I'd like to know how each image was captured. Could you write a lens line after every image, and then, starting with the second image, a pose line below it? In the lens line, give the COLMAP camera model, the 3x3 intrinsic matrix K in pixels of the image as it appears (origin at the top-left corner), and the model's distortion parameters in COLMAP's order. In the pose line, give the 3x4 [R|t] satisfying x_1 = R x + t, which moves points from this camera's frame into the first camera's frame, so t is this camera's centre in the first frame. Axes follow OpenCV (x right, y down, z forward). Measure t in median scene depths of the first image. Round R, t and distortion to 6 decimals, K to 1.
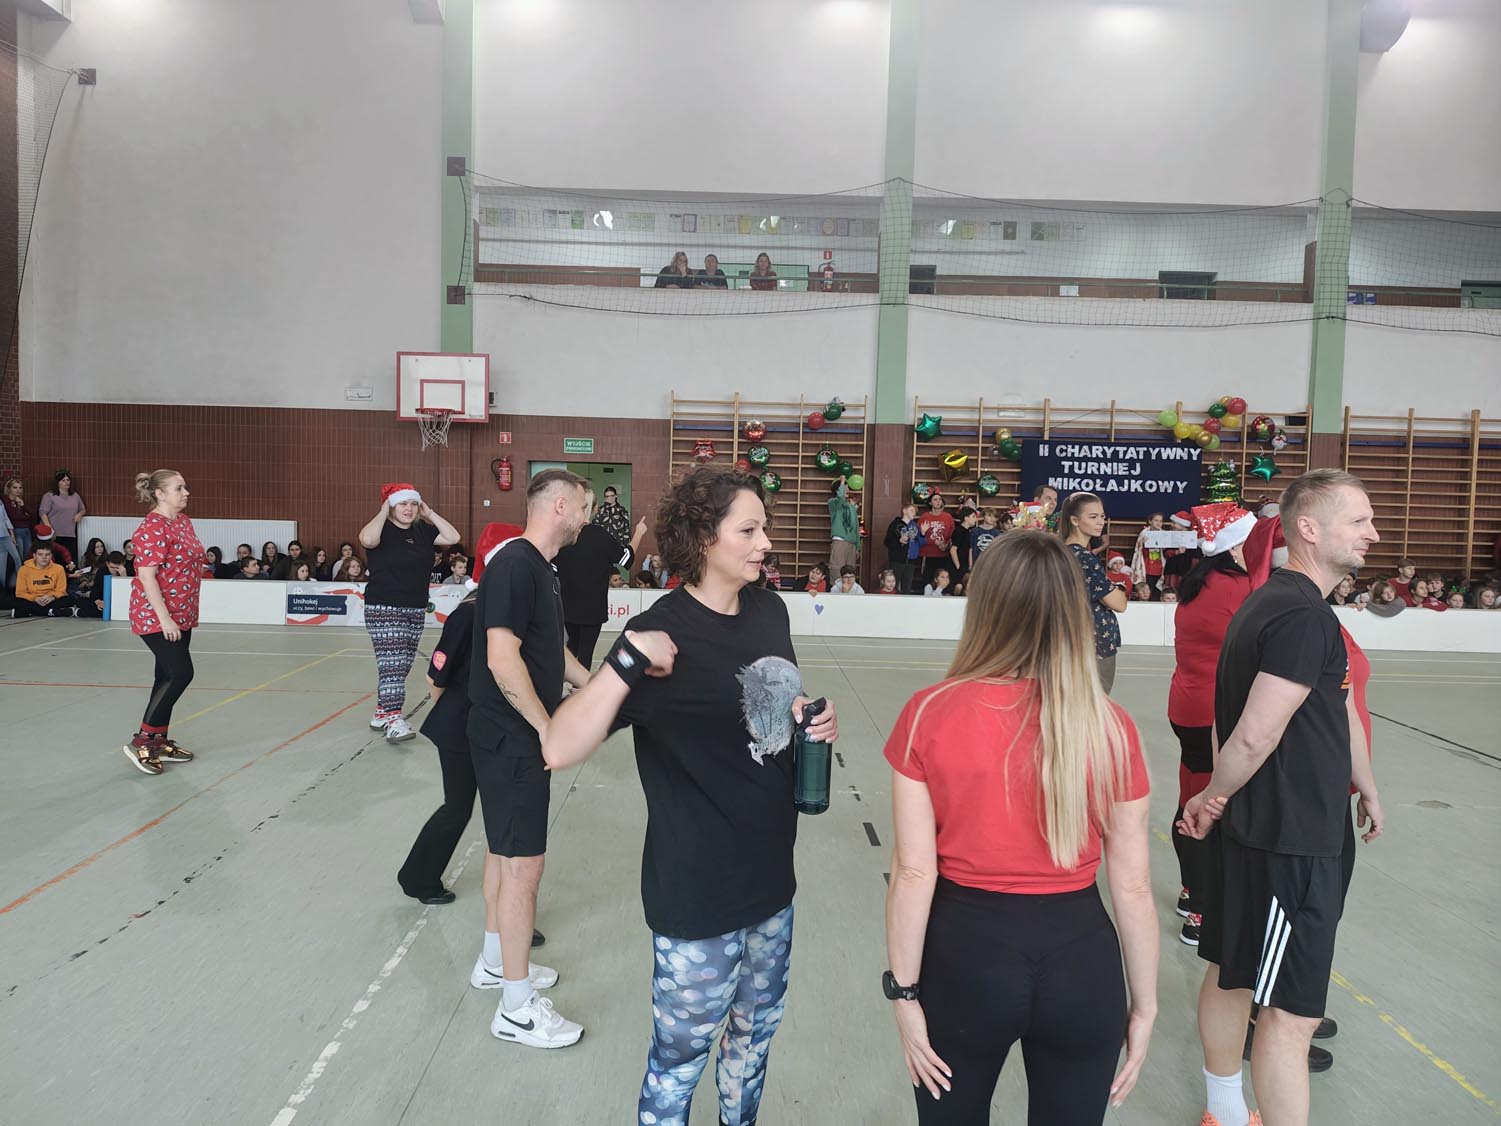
lens RADIAL K [[1054.8, 0, 741.1], [0, 1054.8, 547.5], [0, 0, 1]] dist [0.075102, -0.127722]
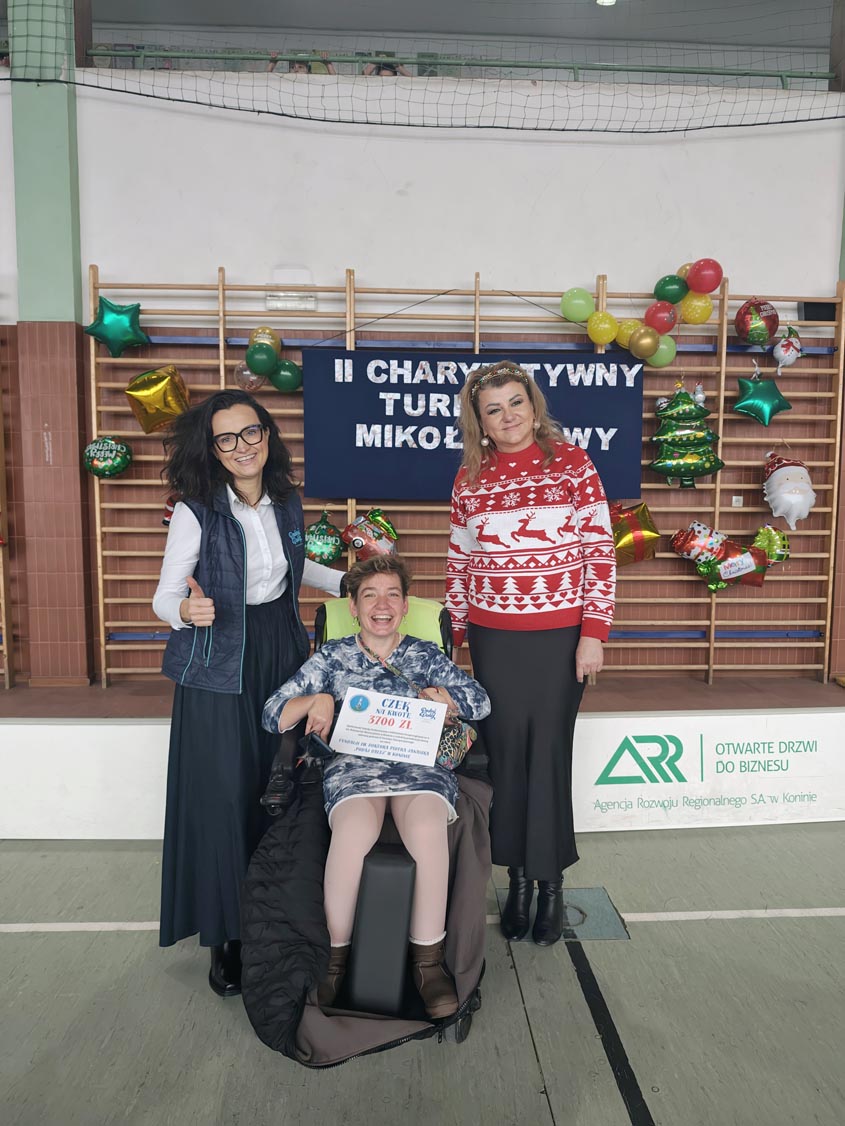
lens RADIAL K [[831.8, 0, 450.7], [0, 831.8, 581.0], [0, 0, 1]] dist [0.041725, -0.109537]
pose [[0.998565, -0.023366, 0.048184, 0.315023], [0.020716, 0.998284, 0.054775, -0.010854], [-0.049381, -0.053698, 0.997335, 0.587648]]
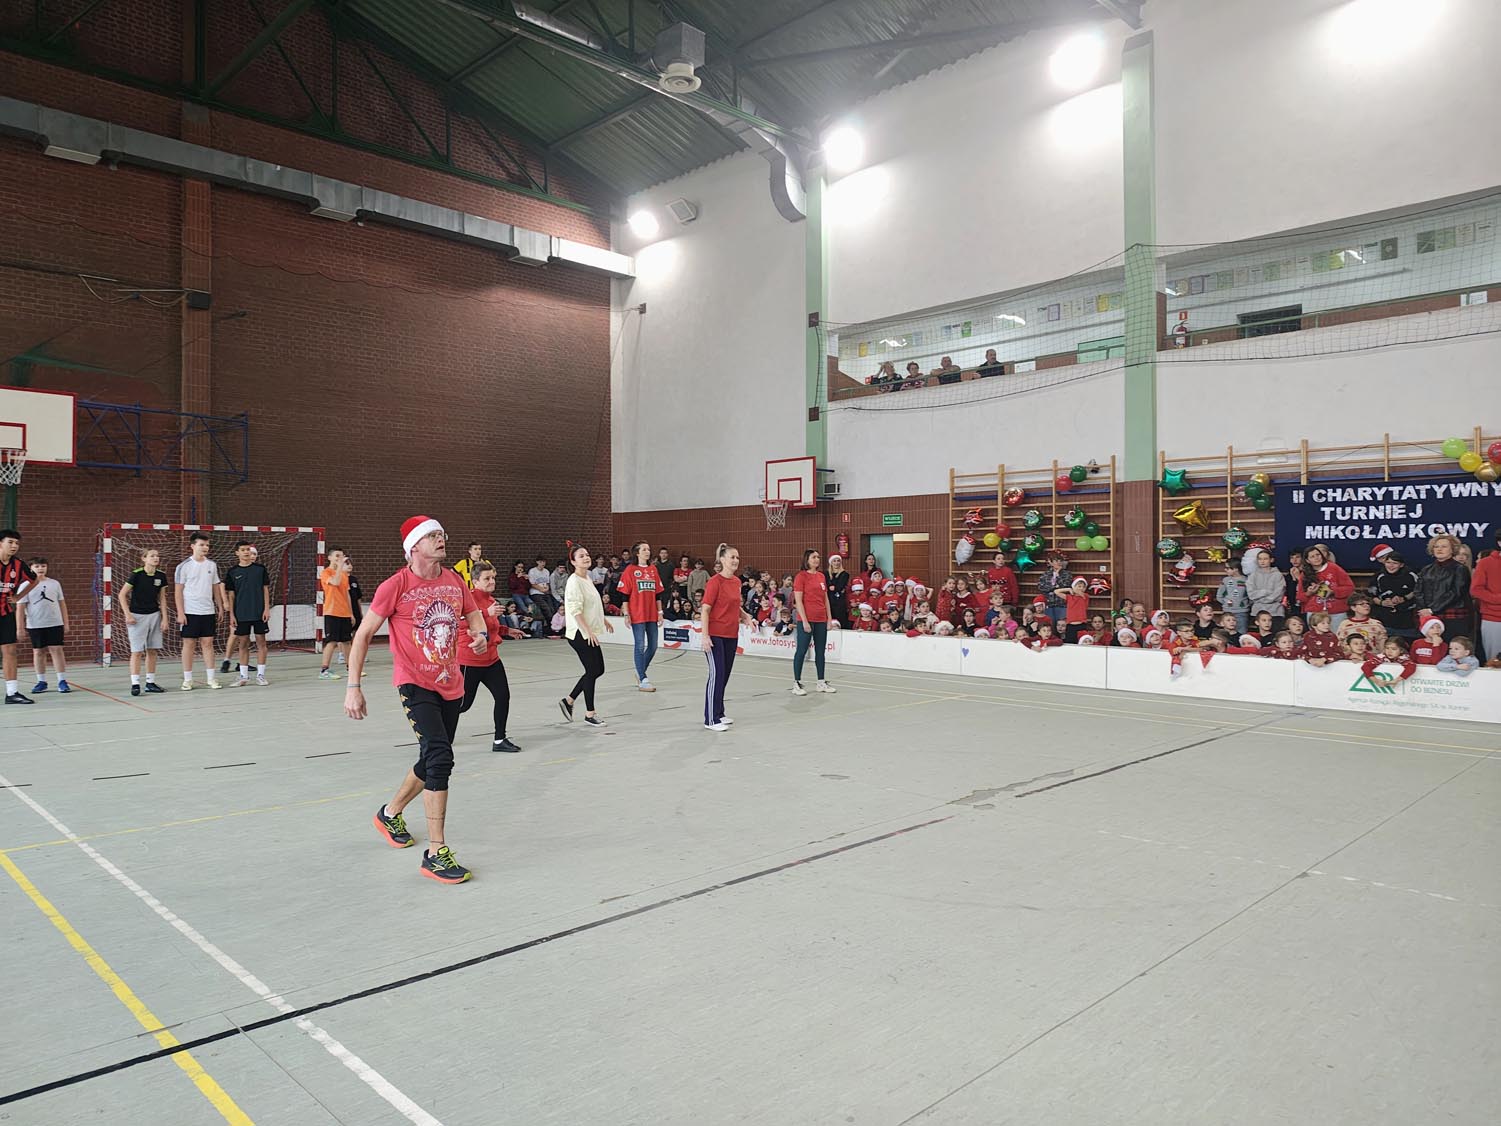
lens RADIAL K [[1032.8, 0, 722.8], [0, 1032.8, 559.8], [0, 0, 1]] dist [0.035357, -0.063851]
pose [[0.686197, -0.028293, -0.726865, 0.590405], [-0.024569, 0.997772, -0.062032, 0.029420], [0.727000, 0.060425, 0.683973, 0.038657]]
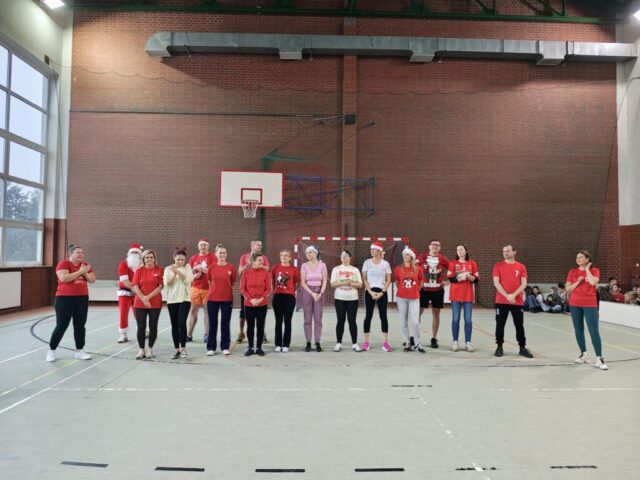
lens RADIAL K [[440.1, 0, 320.0], [0, 440.1, 240.0], [0, 0, 1]] dist [0.047767, -0.070714]
pose [[0.027691, -0.065647, -0.997459, 0.264485], [-0.068418, 0.995377, -0.067409, 0.003730], [0.997272, 0.070111, 0.023072, 0.321958]]
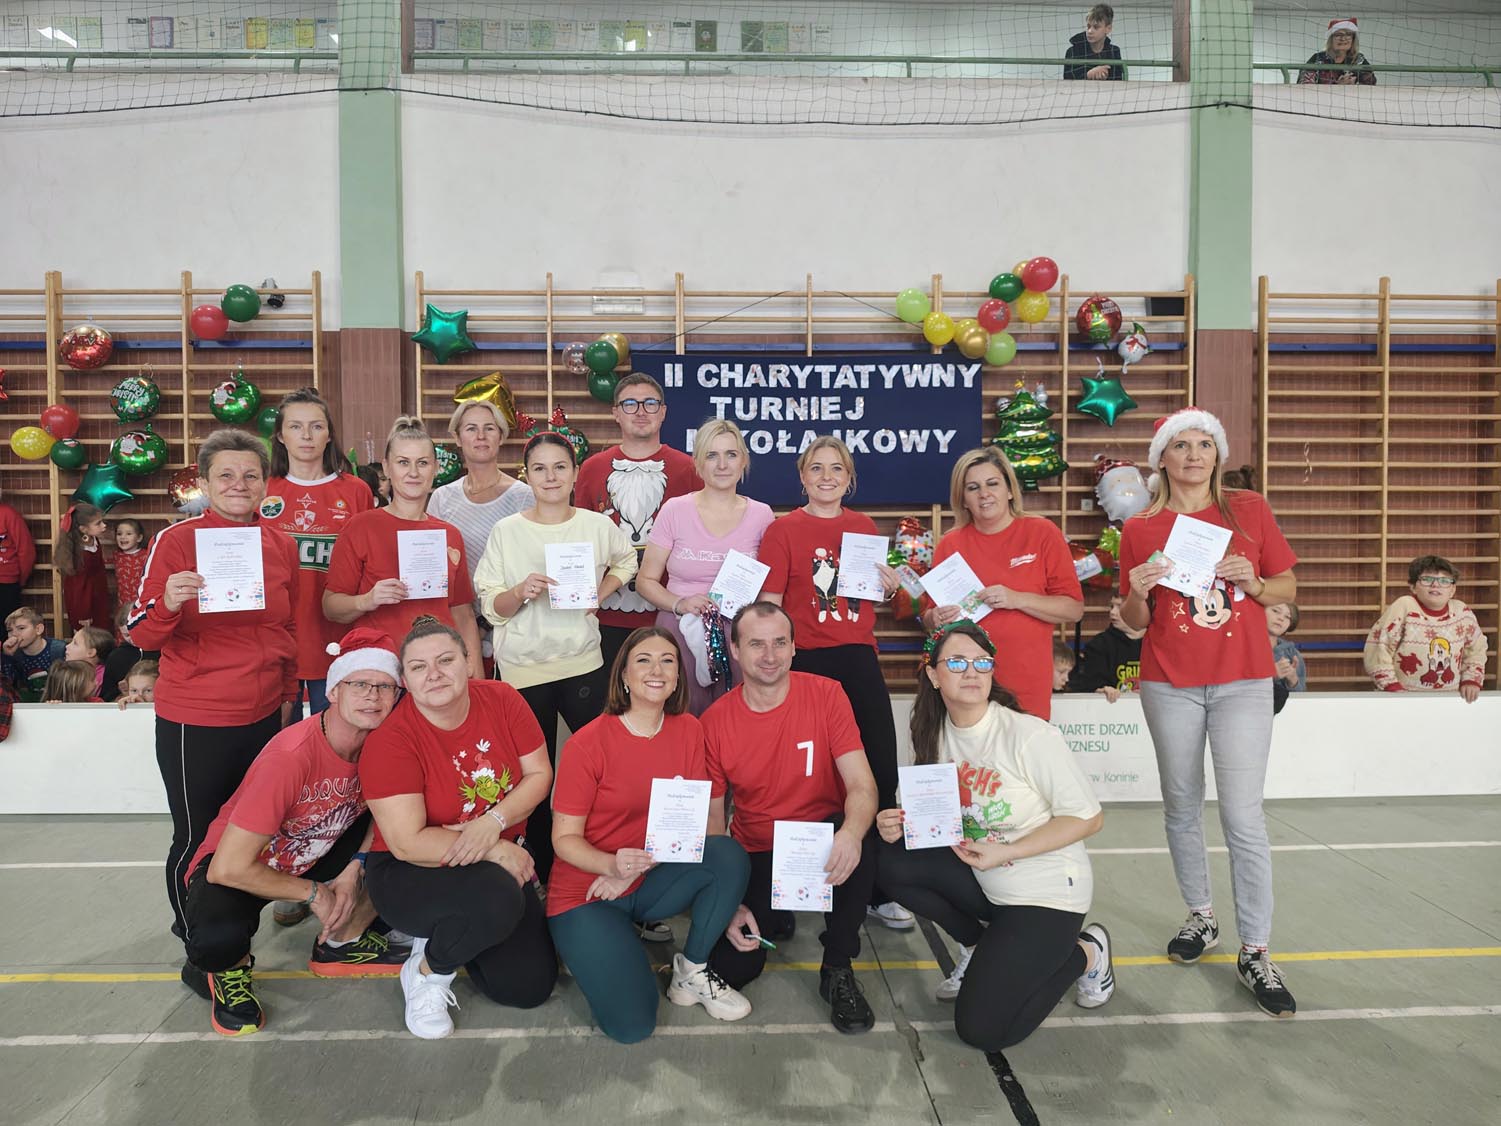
lens RADIAL K [[1035.7, 0, 754.1], [0, 1035.7, 543.7], [0, 0, 1]] dist [0.066893, -0.126628]
pose [[0.999172, -0.028820, 0.028712, 0.306812], [0.029201, 0.999490, -0.012941, -0.004124], [-0.028324, 0.013769, 0.999504, 0.506951]]
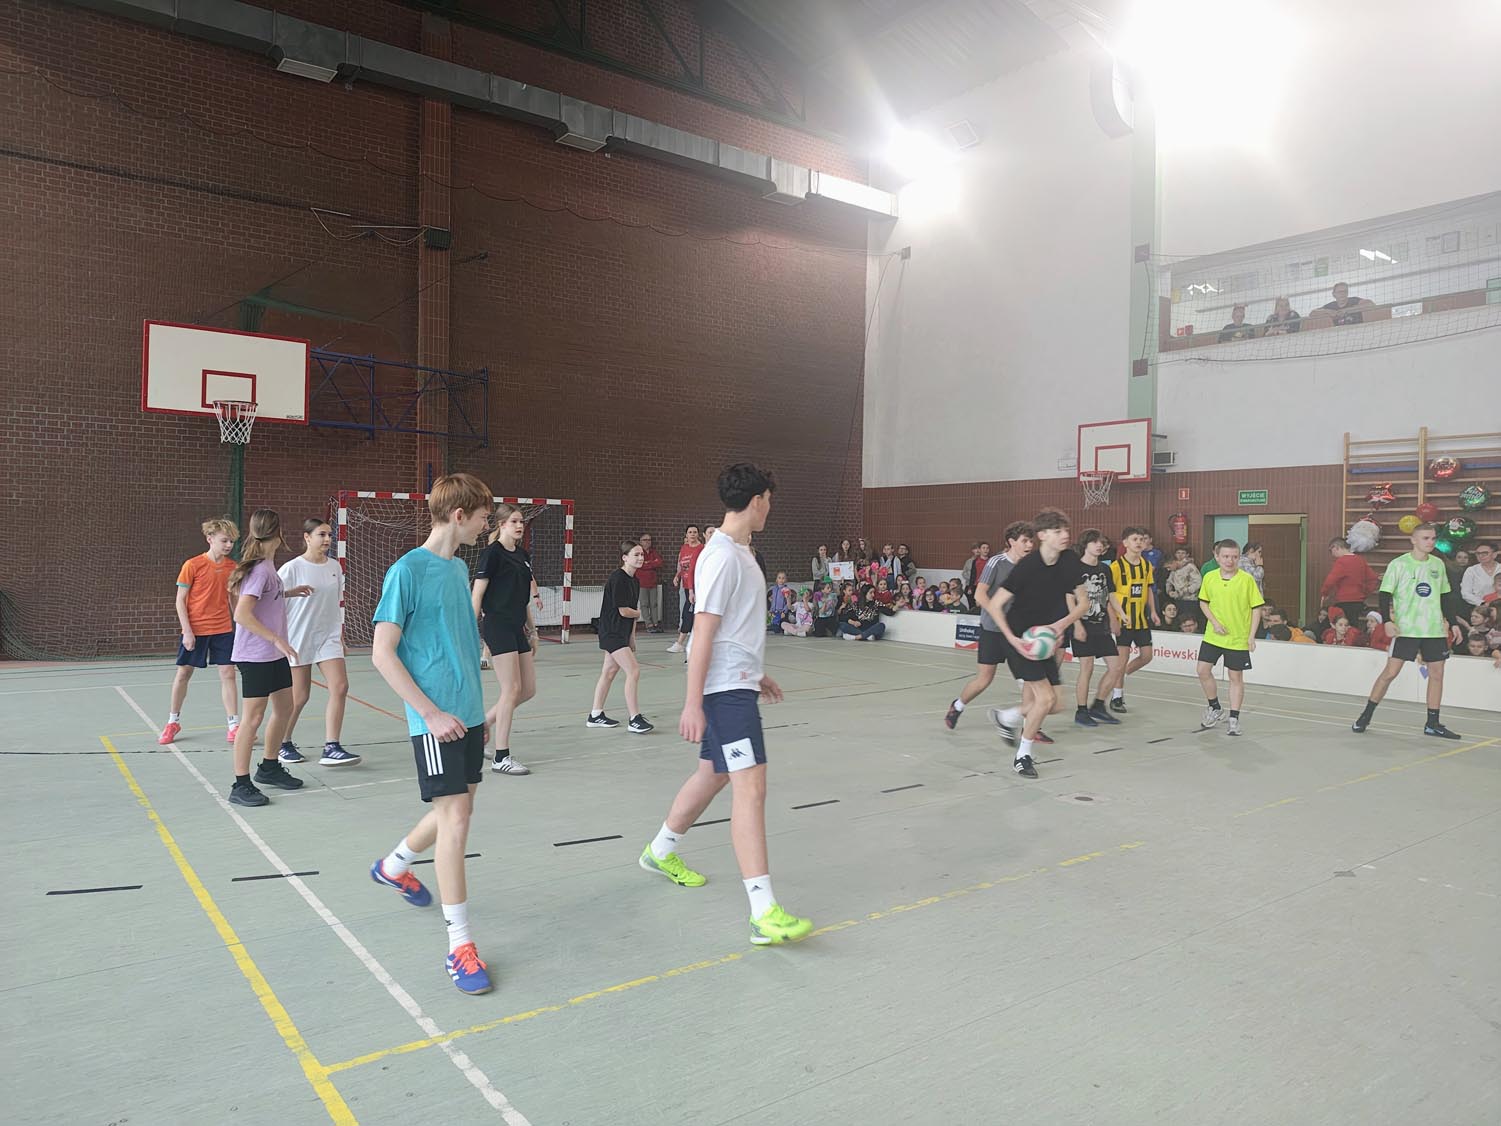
lens RADIAL K [[1035.7, 0, 754.1], [0, 1035.7, 543.7], [0, 0, 1]] dist [0.066893, -0.126628]
pose [[0.595933, -0.015679, -0.802881, 0.357516], [-0.047199, 0.997397, -0.054511, 0.022174], [0.801646, 0.070380, 0.593642, 0.050297]]
